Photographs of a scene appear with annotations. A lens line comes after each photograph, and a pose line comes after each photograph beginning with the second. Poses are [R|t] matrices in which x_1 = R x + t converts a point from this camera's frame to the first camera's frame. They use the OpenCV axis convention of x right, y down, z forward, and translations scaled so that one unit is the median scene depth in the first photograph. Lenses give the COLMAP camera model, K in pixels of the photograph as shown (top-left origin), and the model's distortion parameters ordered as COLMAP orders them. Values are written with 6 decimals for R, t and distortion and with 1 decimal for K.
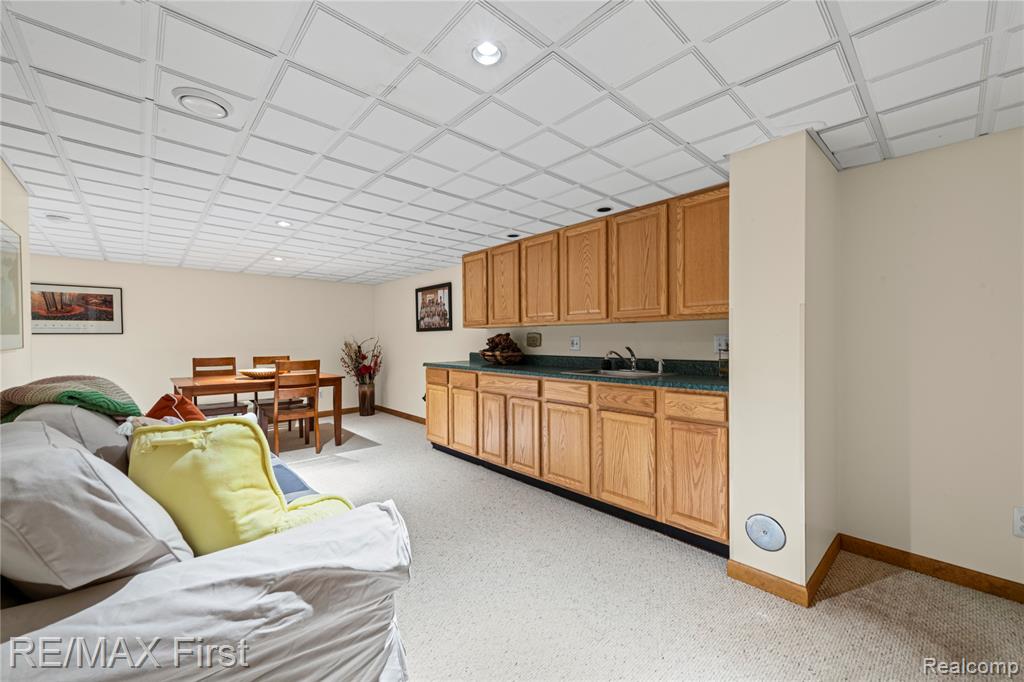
lens RADIAL K [[407.8, 0, 511.4], [0, 407.8, 344.1], [0, 0, 1]] dist [0.001359, 0.000208]
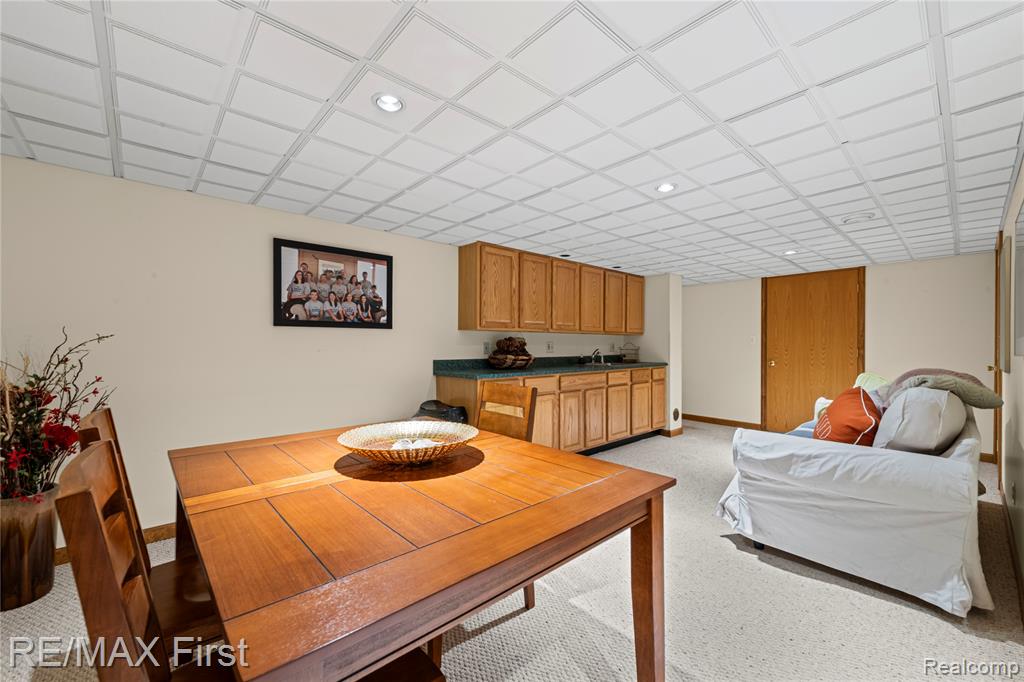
lens RADIAL K [[407.8, 0, 511.4], [0, 407.8, 344.1], [0, 0, 1]] dist [0.001359, 0.000208]
pose [[-0.002480, 0.002658, 0.999993, -0.802617], [0.007327, 0.999970, -0.002640, -0.005569], [-0.999970, 0.007320, -0.002500, 0.798210]]
